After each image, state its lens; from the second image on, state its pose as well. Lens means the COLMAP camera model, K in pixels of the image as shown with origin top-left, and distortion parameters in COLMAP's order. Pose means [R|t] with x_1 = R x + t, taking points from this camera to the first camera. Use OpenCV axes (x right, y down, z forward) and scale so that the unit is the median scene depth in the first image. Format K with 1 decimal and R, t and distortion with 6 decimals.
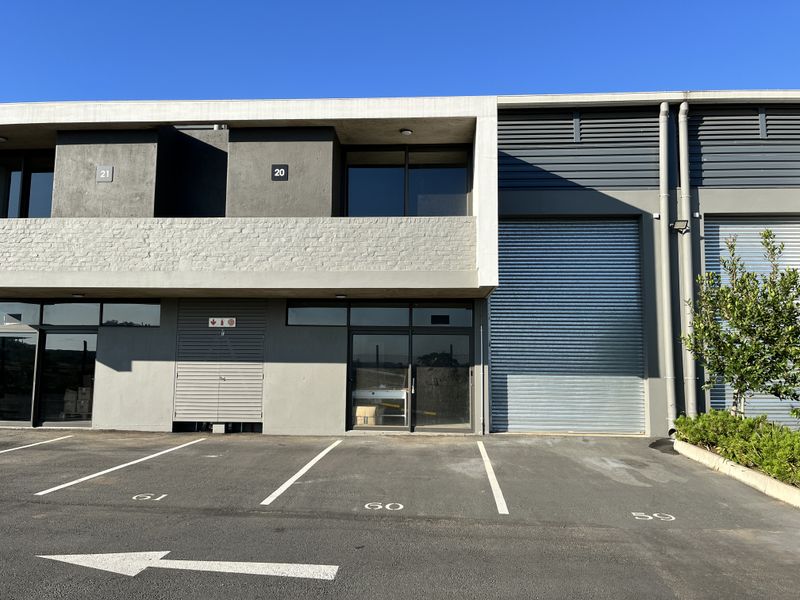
lens RADIAL K [[617.9, 0, 400.2], [0, 617.9, 292.7], [0, 0, 1]] dist [0.036665, -0.008483]
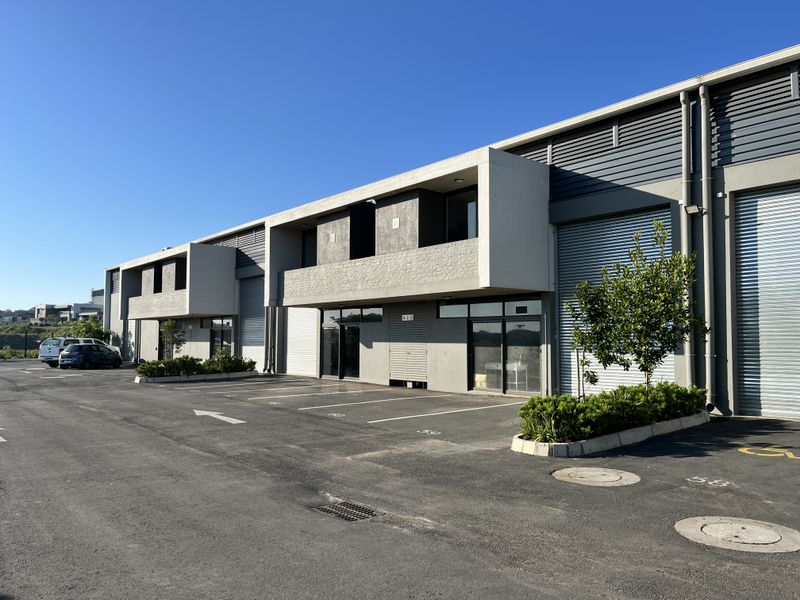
lens RADIAL K [[617.9, 0, 402.0], [0, 617.9, 303.8], [0, 0, 1]] dist [0.036665, -0.008483]
pose [[0.681465, -0.050973, -0.730073, 0.851372], [0.078474, 0.996910, 0.003646, 0.006583], [0.727631, -0.059776, 0.683359, -0.073759]]
